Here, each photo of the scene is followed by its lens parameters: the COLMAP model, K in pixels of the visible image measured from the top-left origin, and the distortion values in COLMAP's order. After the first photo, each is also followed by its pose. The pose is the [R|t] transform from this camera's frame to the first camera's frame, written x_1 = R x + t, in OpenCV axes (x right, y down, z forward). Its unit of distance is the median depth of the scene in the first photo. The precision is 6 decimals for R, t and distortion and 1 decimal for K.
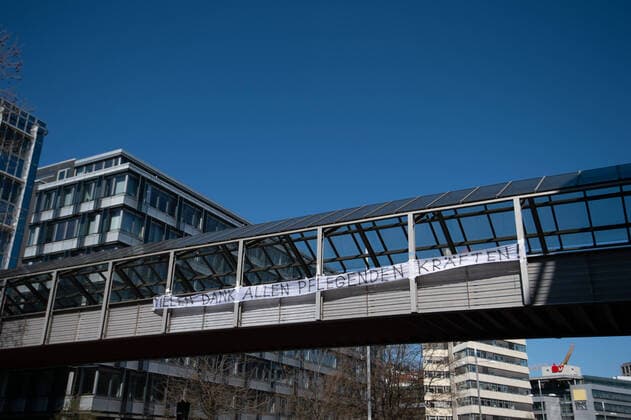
lens RADIAL K [[612.3, 0, 311.9], [0, 612.3, 196.4], [0, 0, 1]] dist [0.051901, 0.000000]
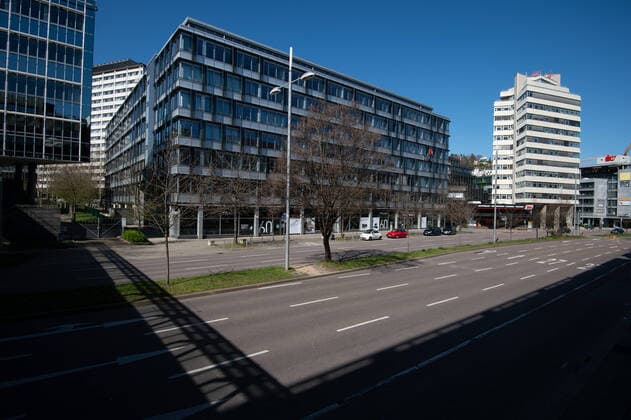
lens RADIAL K [[335.3, 0, 316.5], [0, 335.3, 210.0], [0, 0, 1]] dist [-0.028710, -0.002558]
pose [[0.920878, 0.005821, -0.389809, 0.231018], [0.145499, 0.922510, 0.357498, 0.094457], [0.361683, -0.385929, 0.848672, 0.334466]]
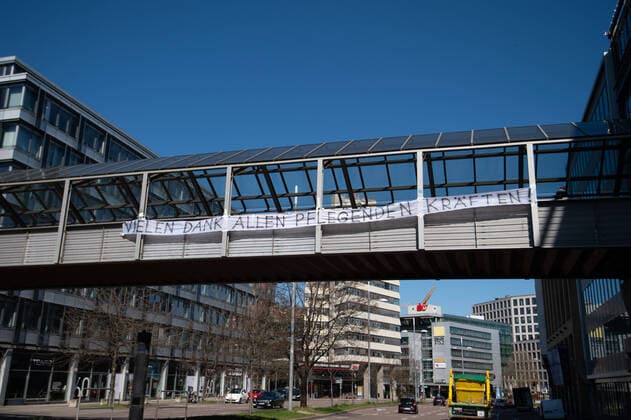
lens RADIAL K [[612.3, 0, 315.8], [0, 612.3, 203.0], [0, 0, 1]] dist [0.051901, 0.000000]
pose [[0.976280, 0.060753, 0.207815, -0.059583], [-0.082923, 0.991558, 0.099687, 0.007652], [-0.200004, -0.114555, 0.973075, 0.018780]]
